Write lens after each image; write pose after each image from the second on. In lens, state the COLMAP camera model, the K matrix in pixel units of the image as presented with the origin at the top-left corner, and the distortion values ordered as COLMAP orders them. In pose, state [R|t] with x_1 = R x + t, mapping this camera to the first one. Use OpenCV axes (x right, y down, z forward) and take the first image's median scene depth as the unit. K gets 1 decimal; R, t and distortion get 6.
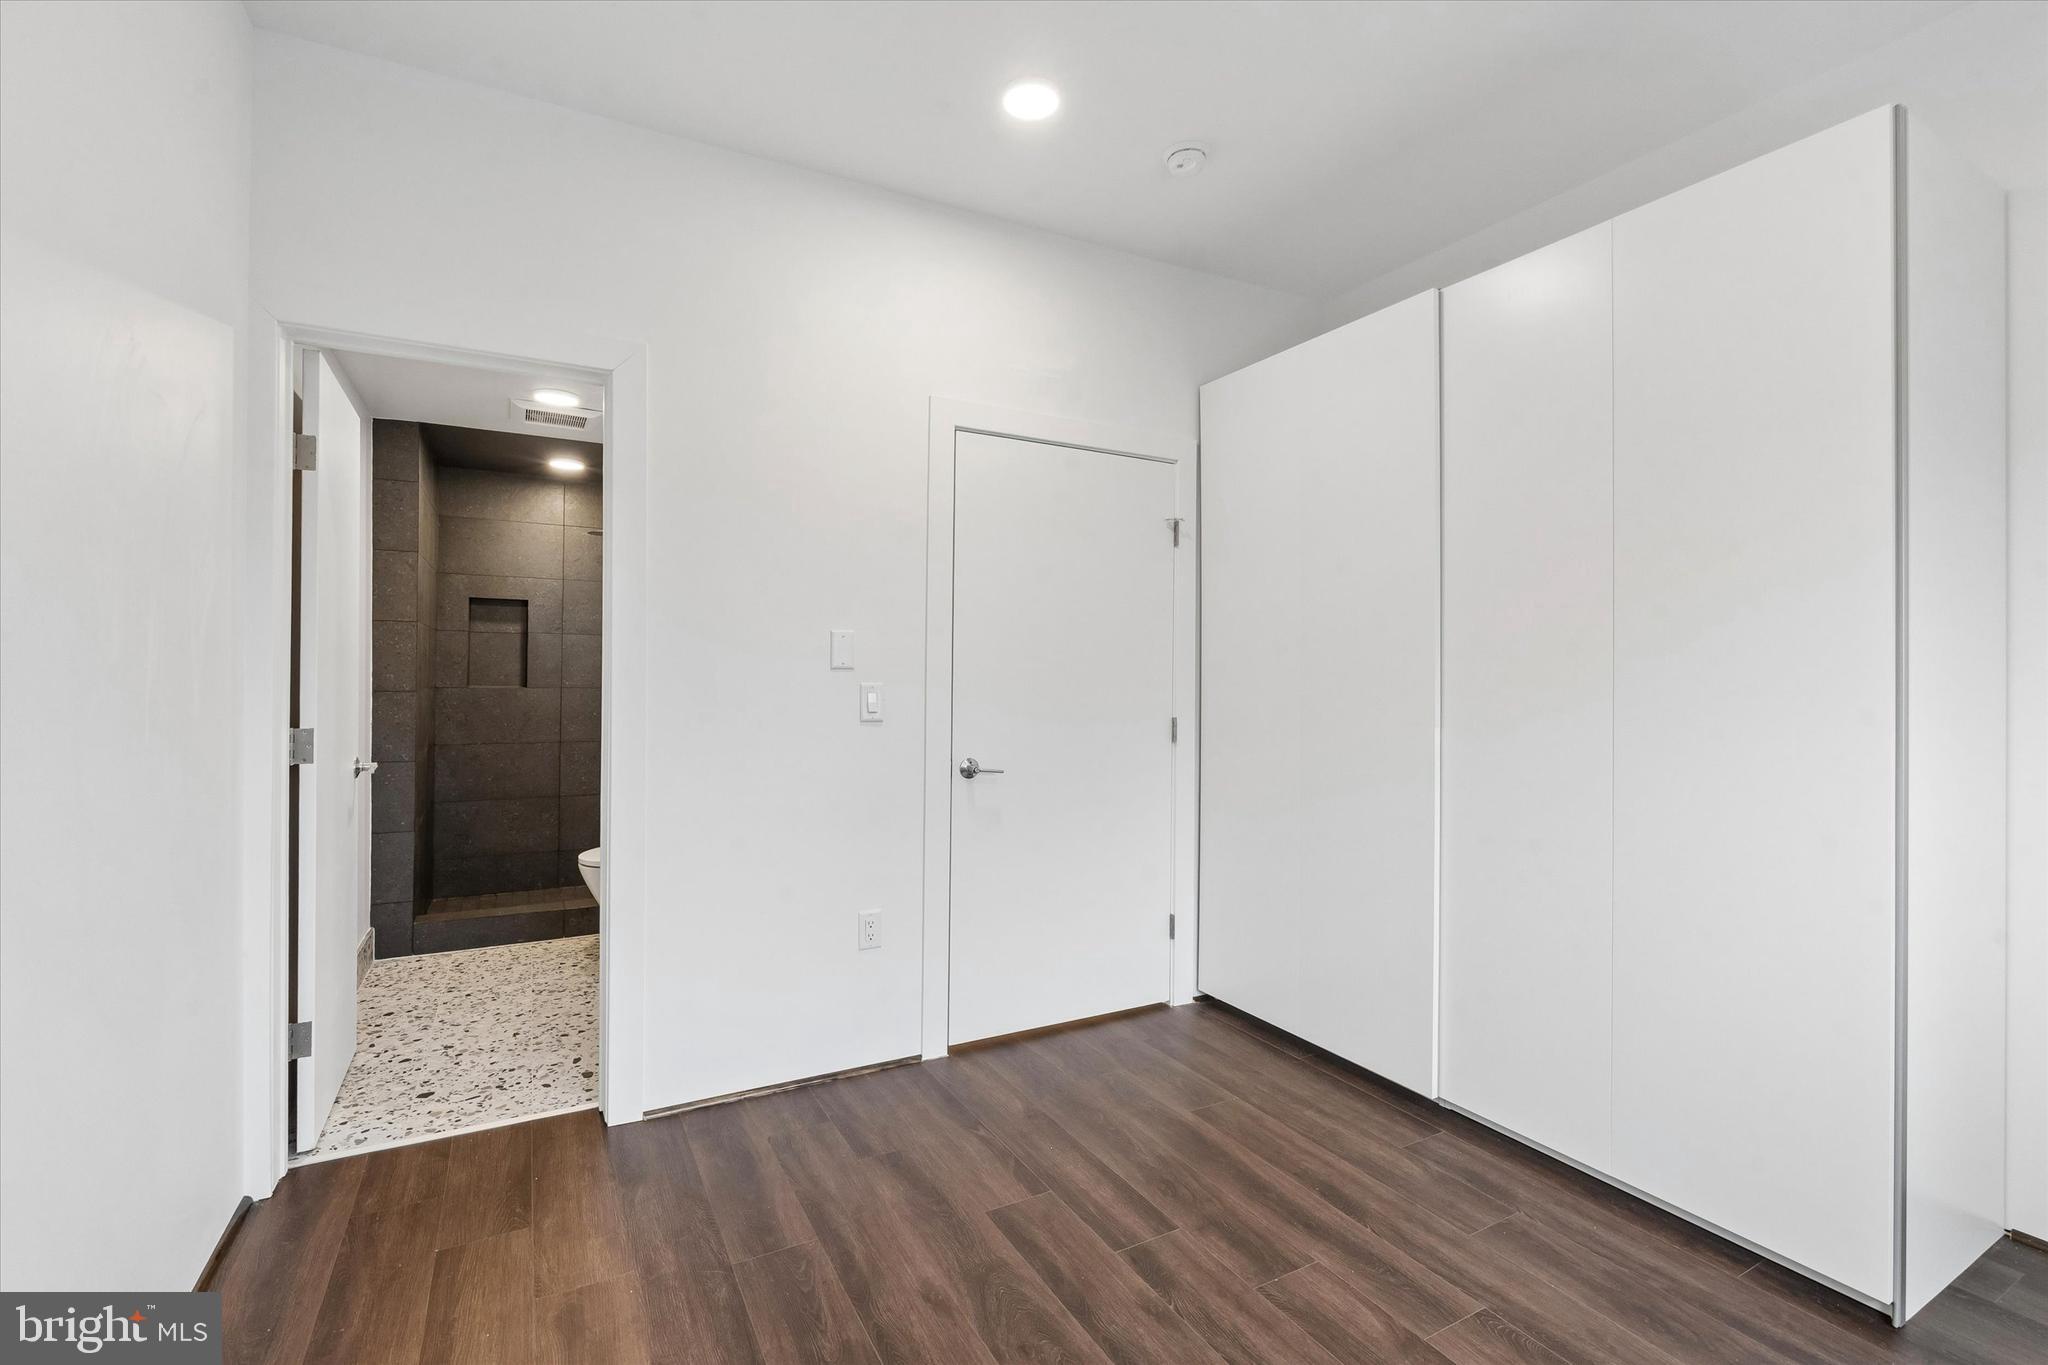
lens RADIAL K [[912.1, 0, 1022.8], [0, 912.1, 670.5], [0, 0, 1]] dist [-0.000270, 0.000054]
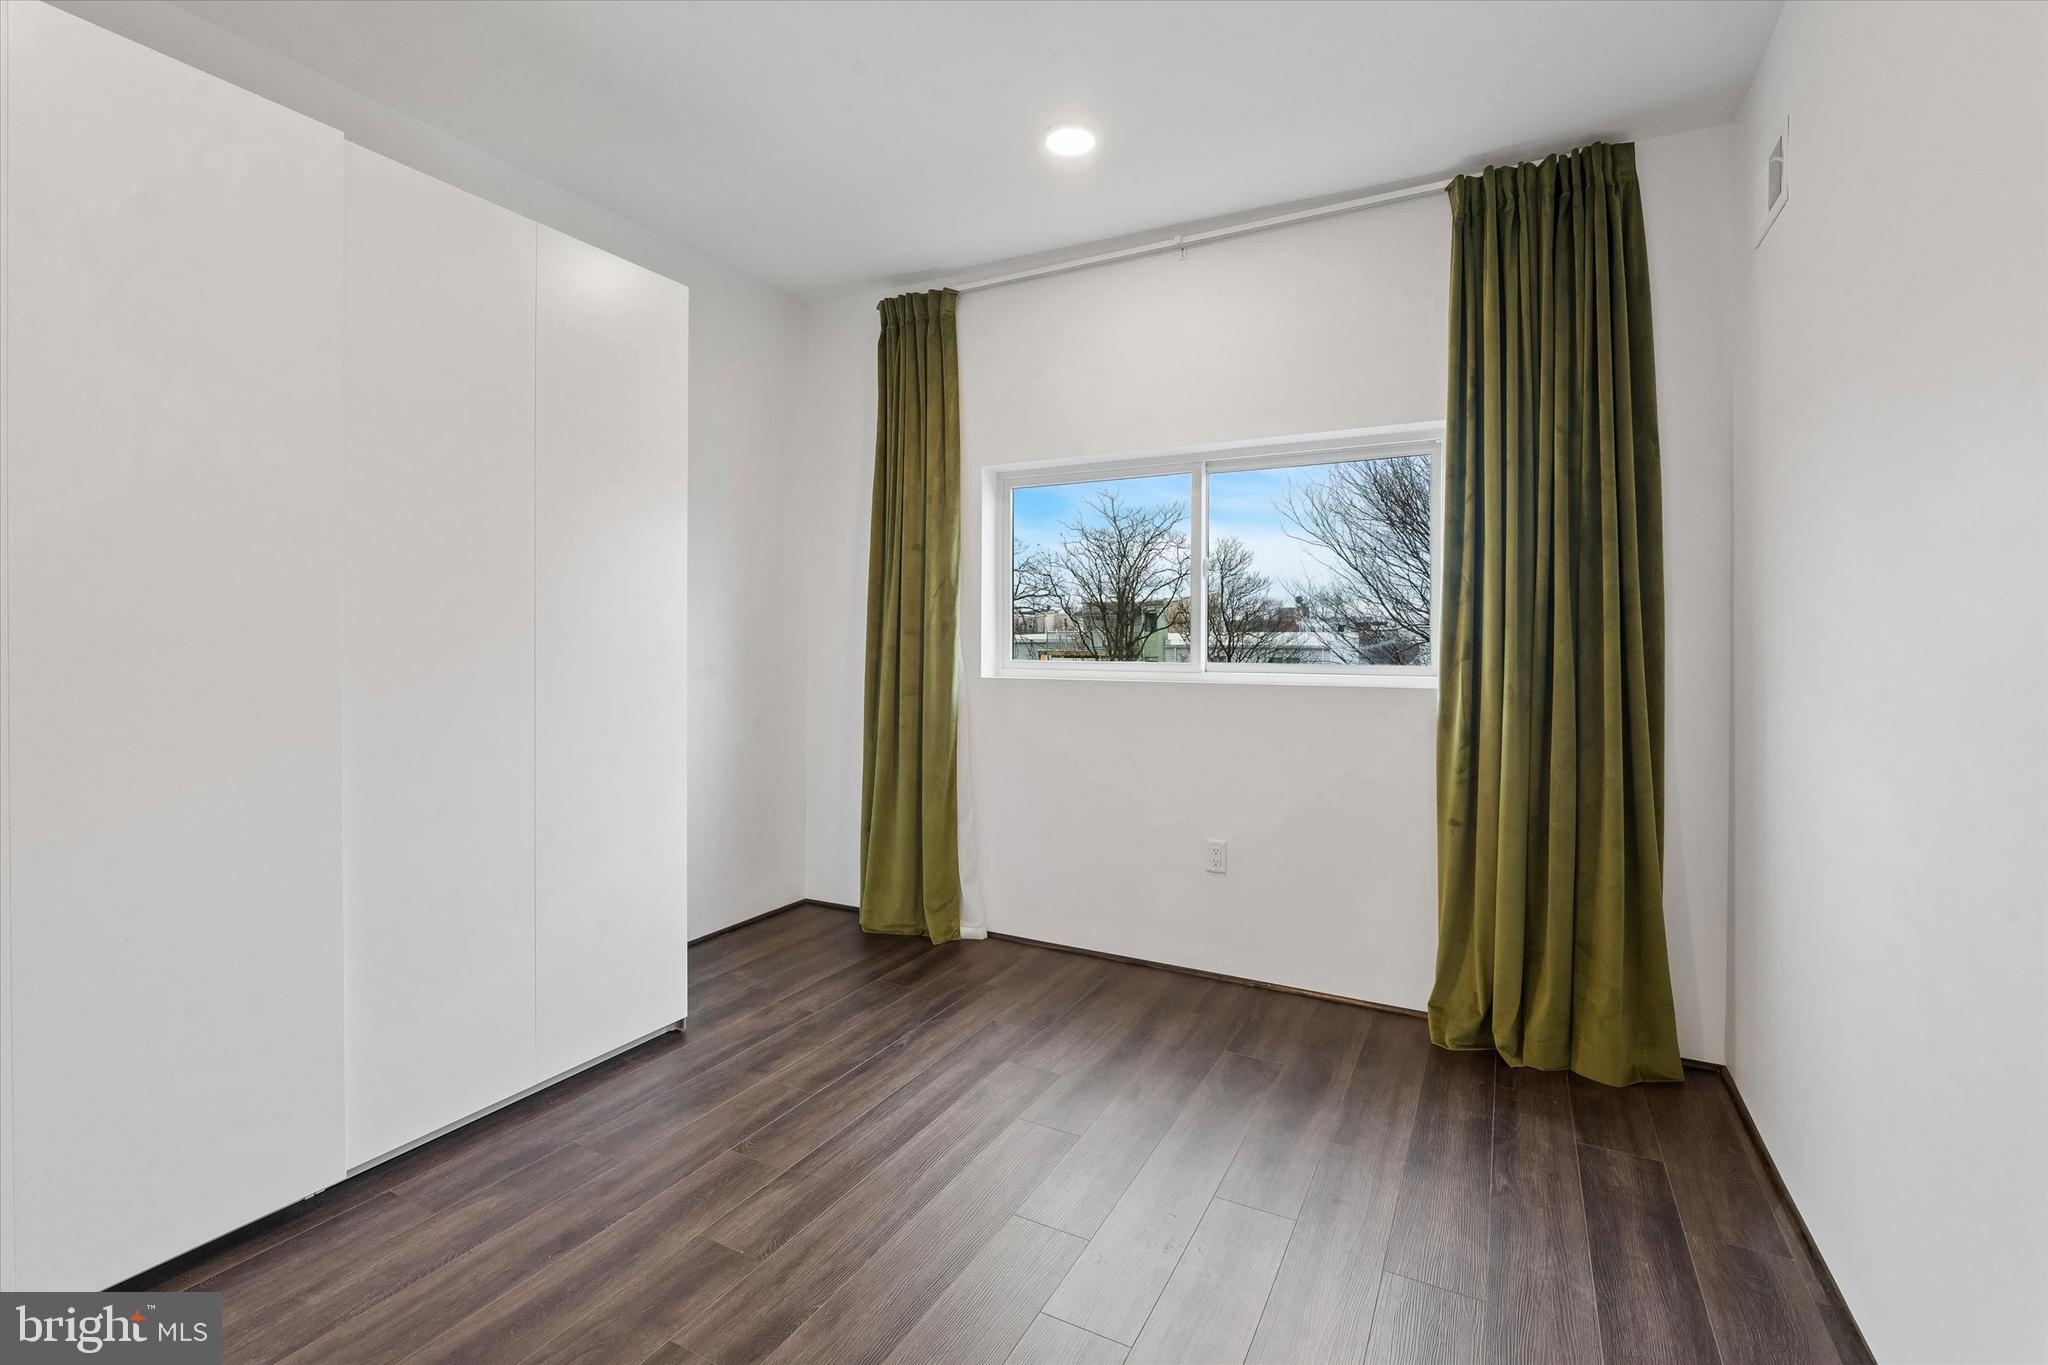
lens RADIAL K [[912.1, 0, 1022.8], [0, 912.1, 670.5], [0, 0, 1]] dist [-0.000270, 0.000054]
pose [[-0.546732, -0.031371, 0.836720, -0.613084], [-0.007214, 0.999437, 0.032759, 0.008386], [-0.837277, 0.011874, -0.546650, 1.137615]]
